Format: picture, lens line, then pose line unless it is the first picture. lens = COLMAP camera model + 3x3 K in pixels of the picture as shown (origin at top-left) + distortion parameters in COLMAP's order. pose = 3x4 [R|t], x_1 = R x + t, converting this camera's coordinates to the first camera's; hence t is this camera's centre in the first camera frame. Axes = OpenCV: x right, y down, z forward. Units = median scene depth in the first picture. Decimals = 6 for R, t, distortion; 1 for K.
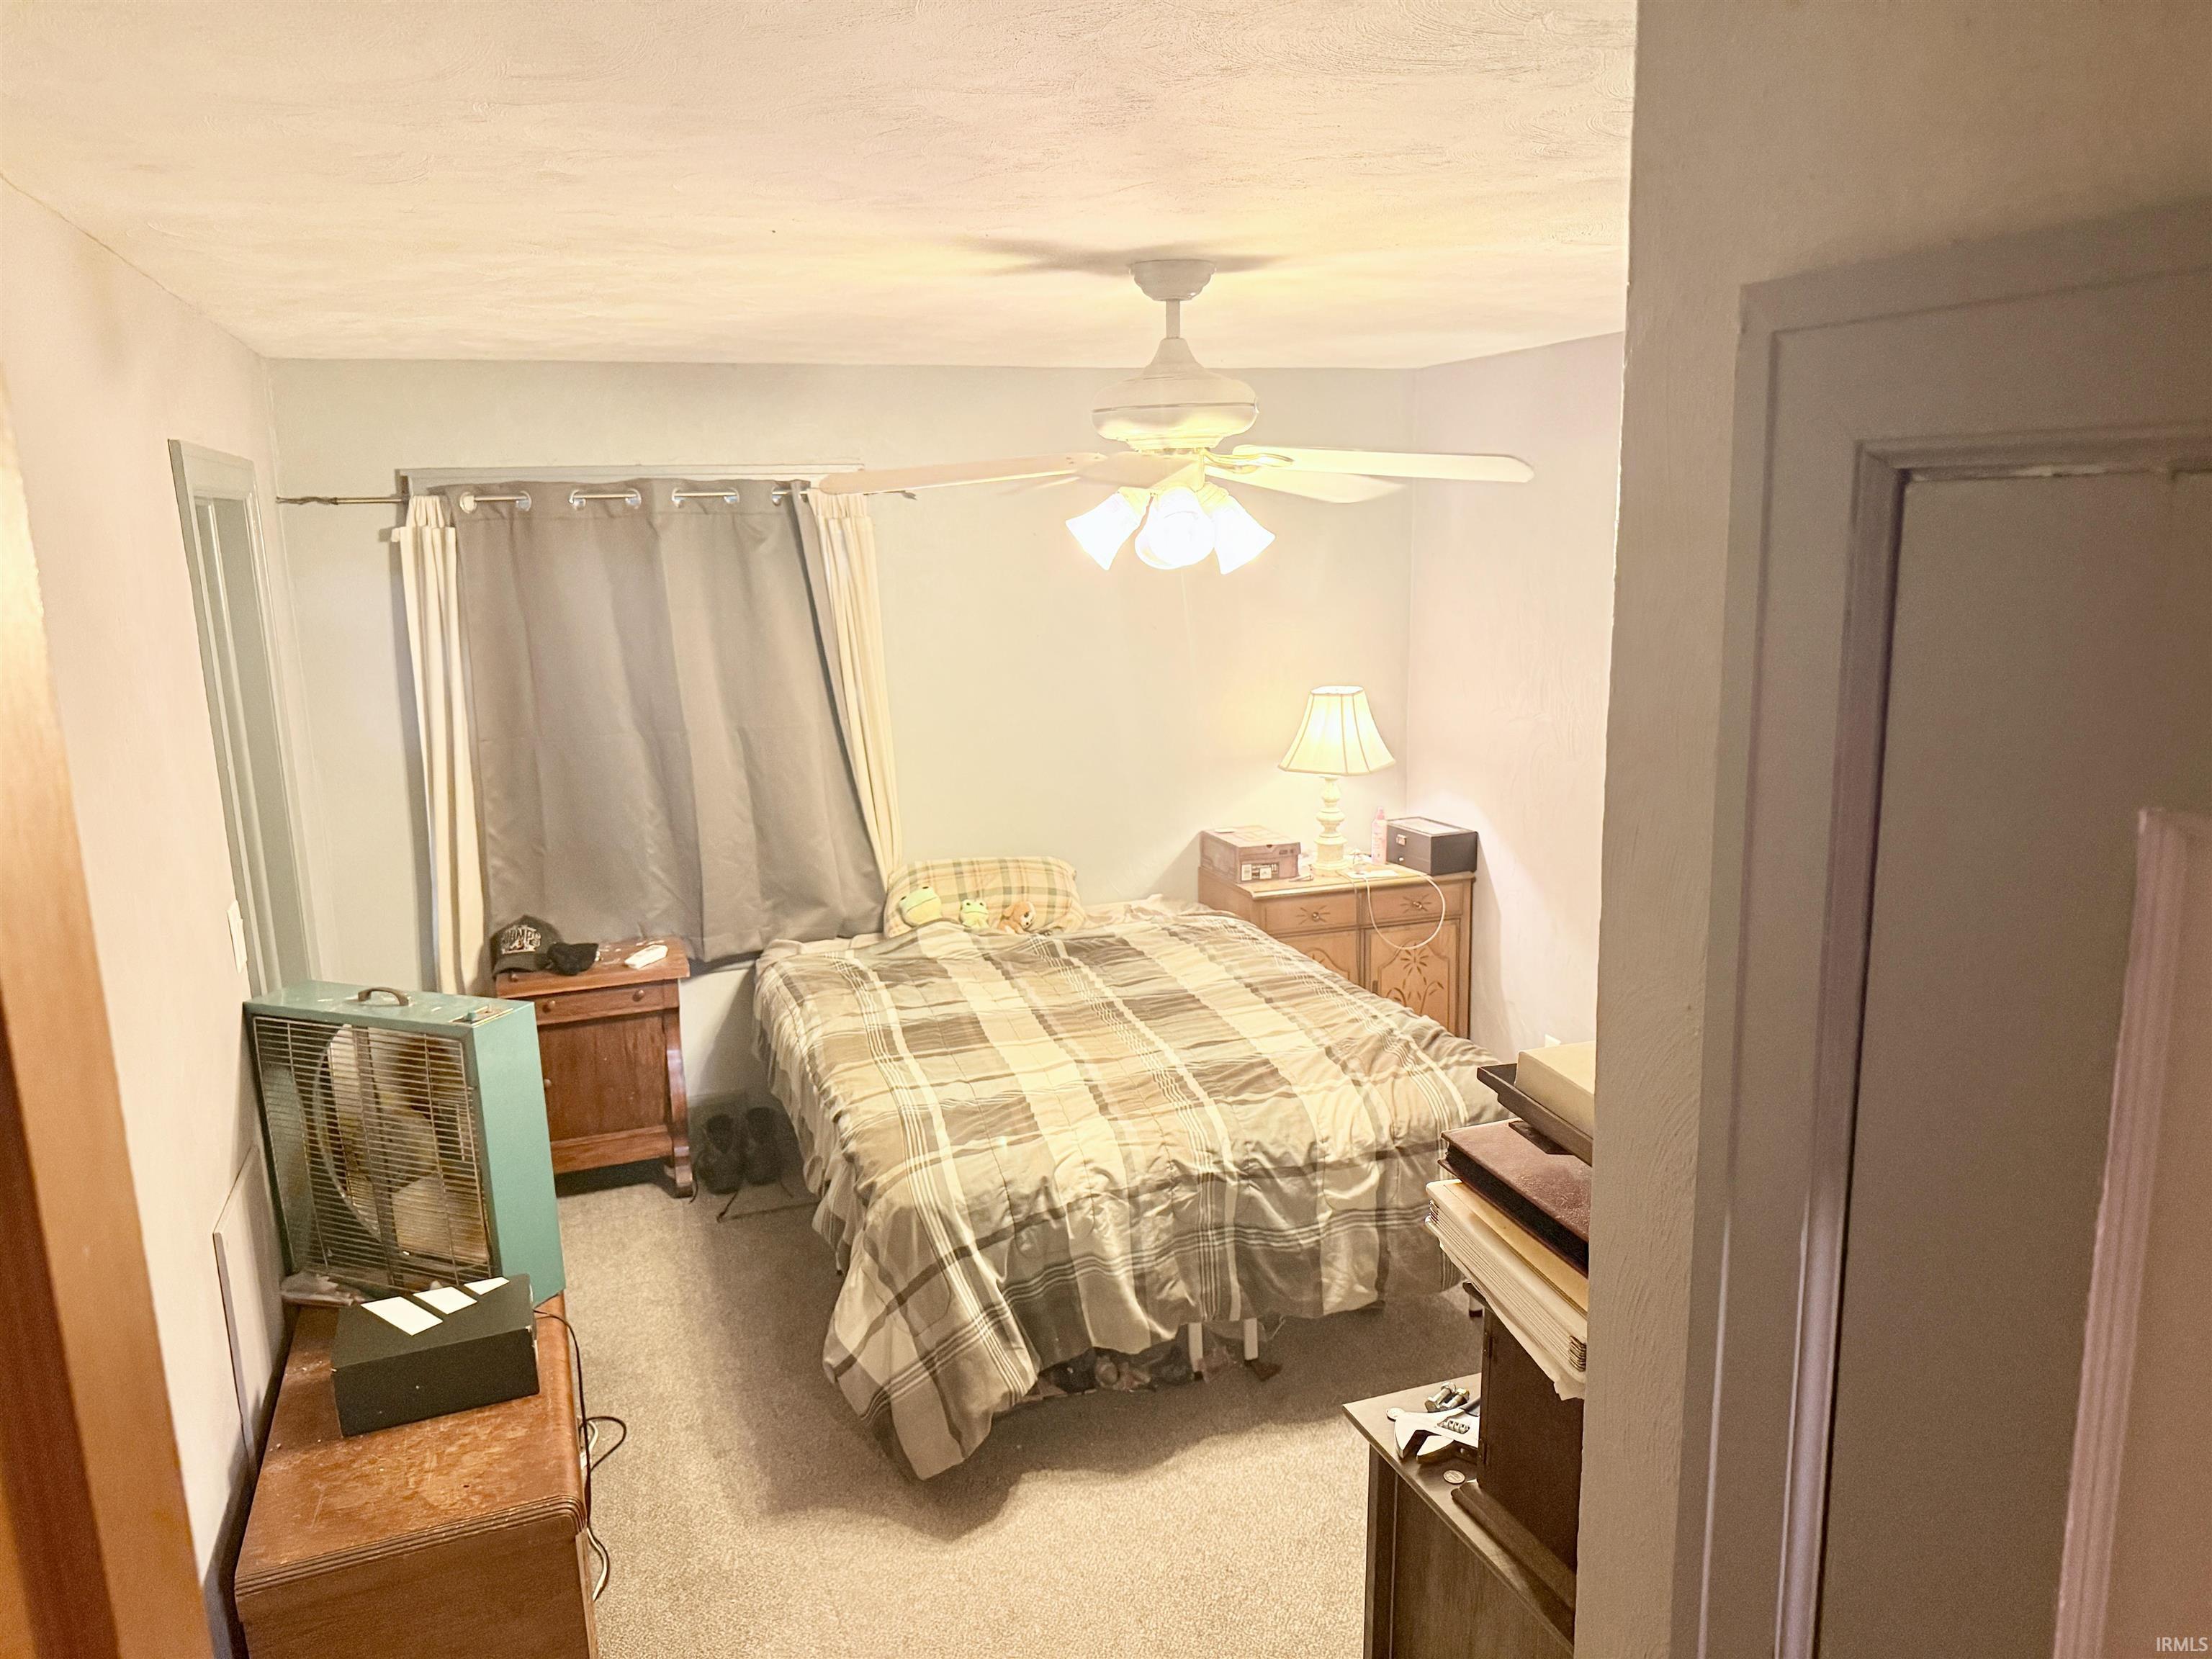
lens RADIAL K [[1575.9, 0, 1111.1], [0, 1575.9, 822.1], [0, 0, 1]] dist [0.049476, -0.007156]
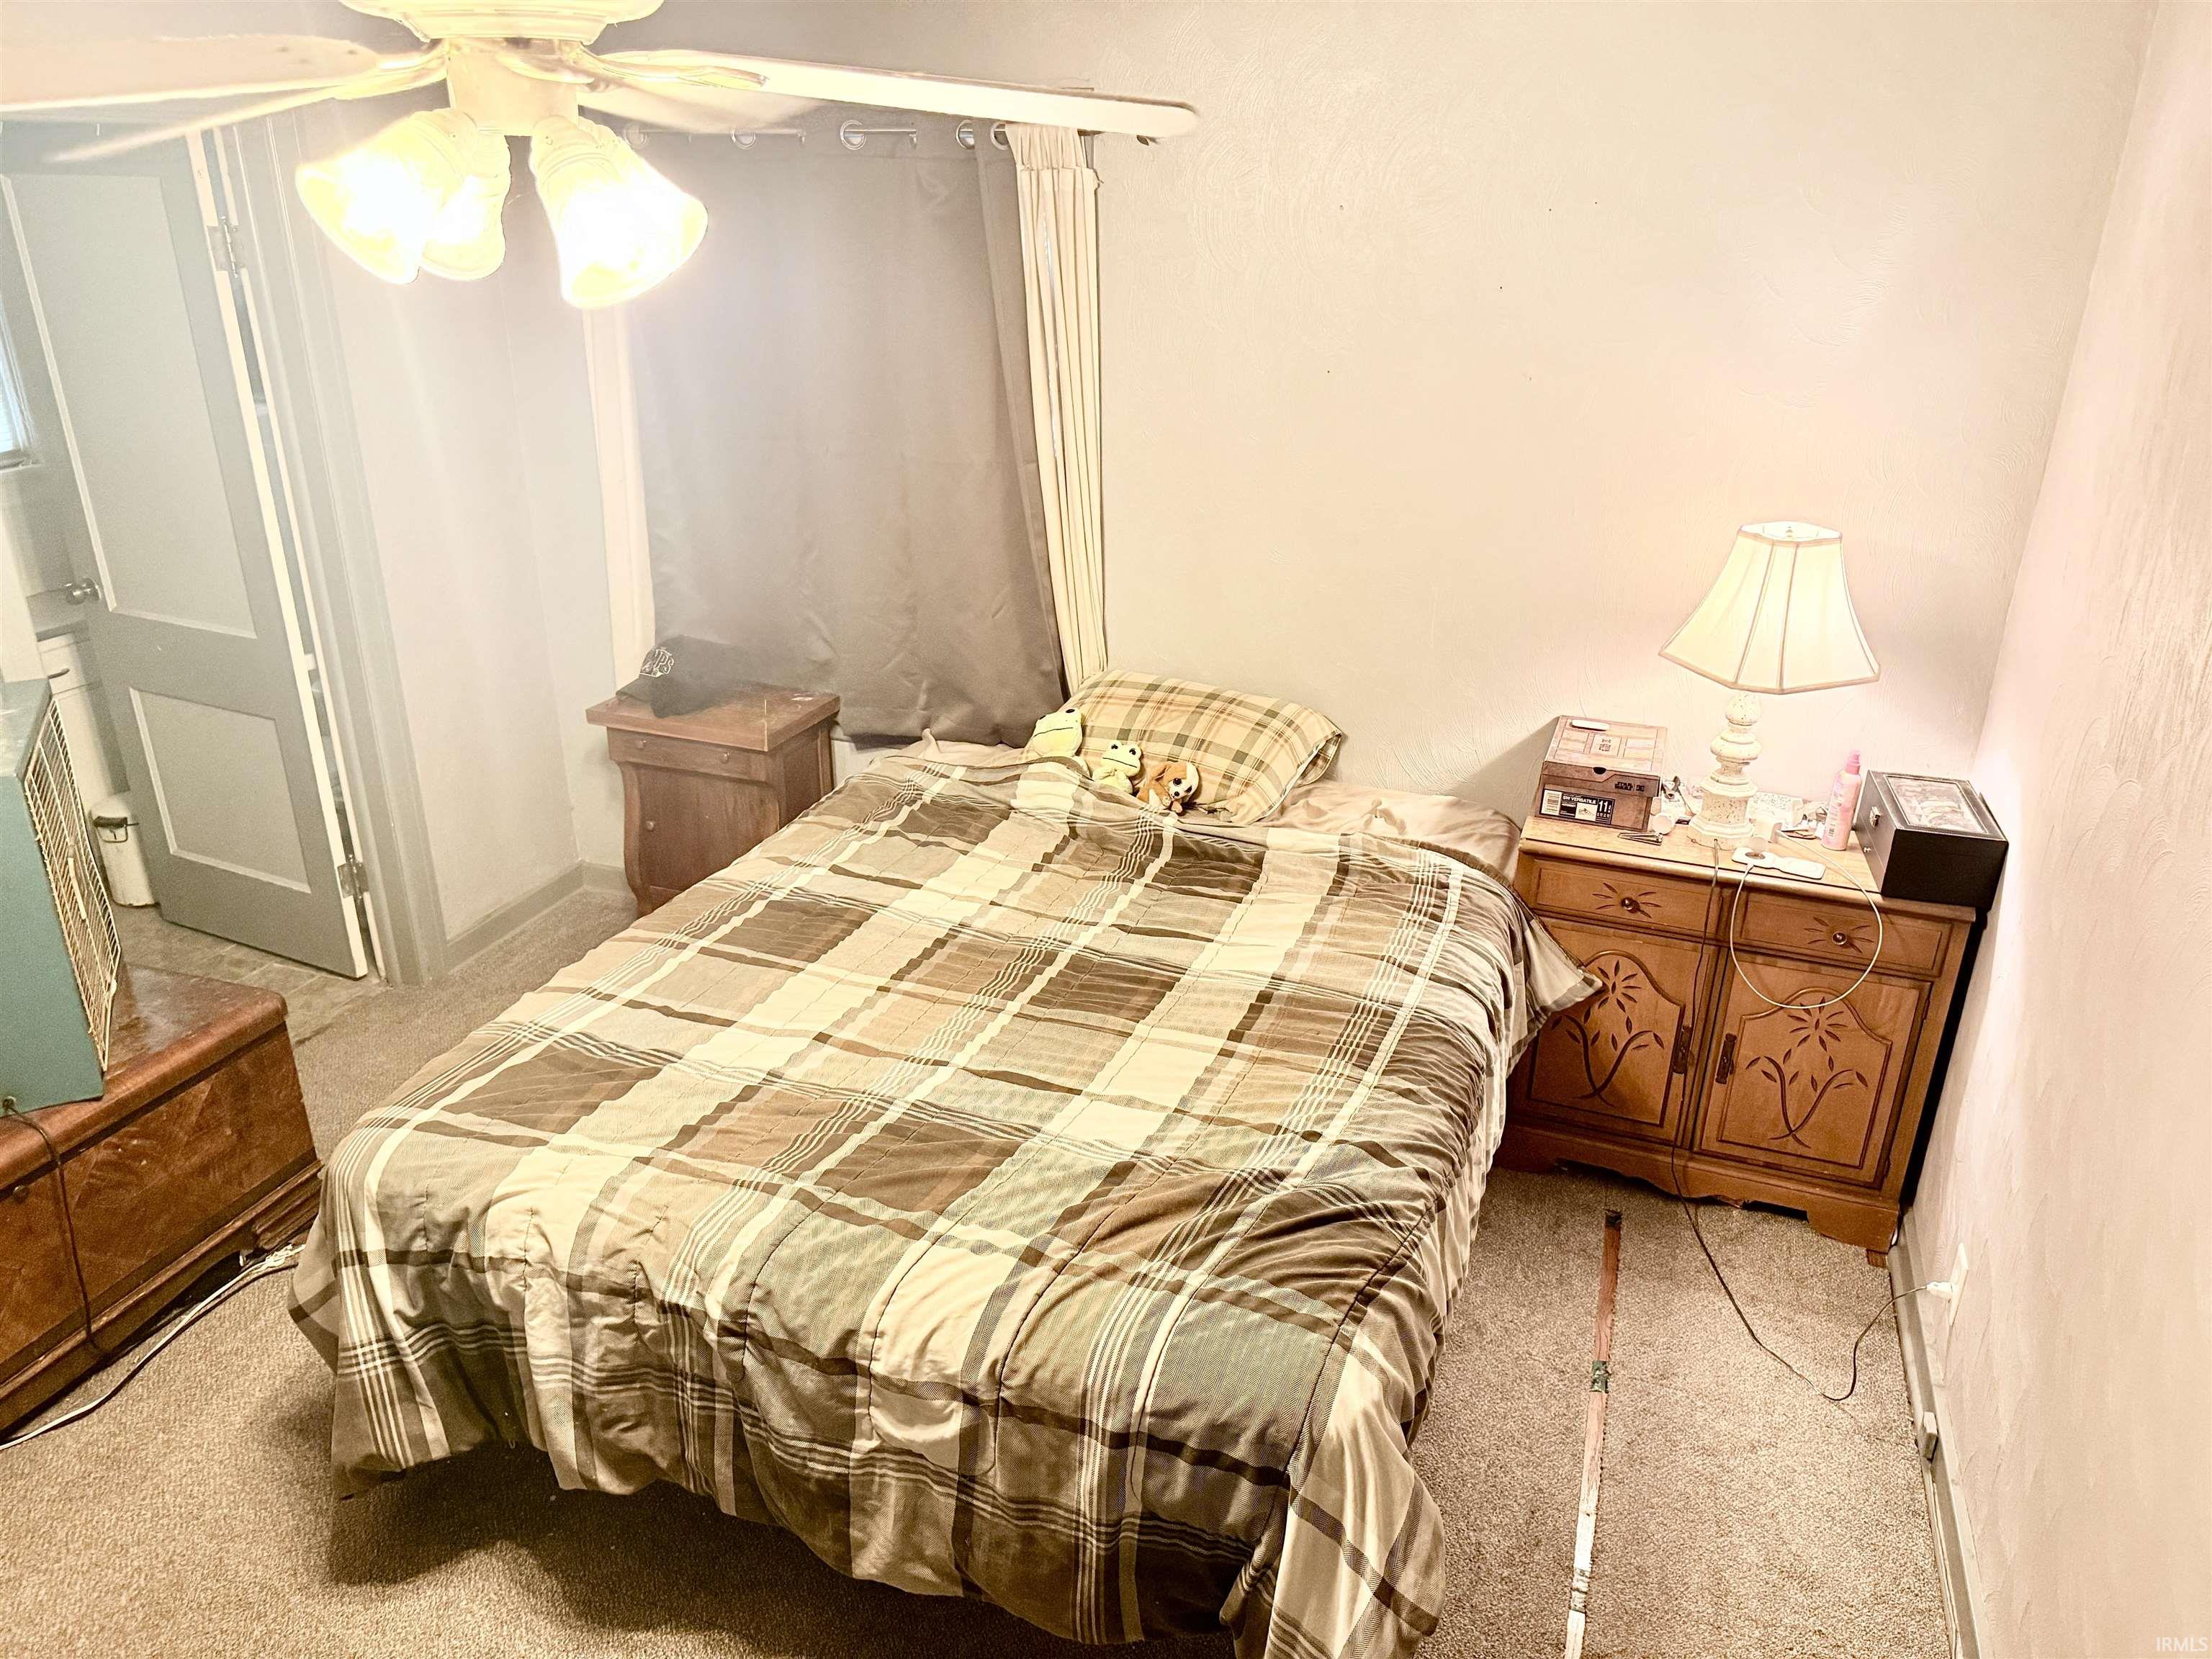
lens RADIAL K [[1575.9, 0, 1103.0], [0, 1575.9, 840.2], [0, 0, 1]] dist [0.049476, -0.007156]
pose [[0.767058, 0.287374, -0.573619, 0.470982], [-0.158392, 0.951222, 0.264742, -0.138270], [0.621719, -0.112216, 0.775160, 0.600387]]
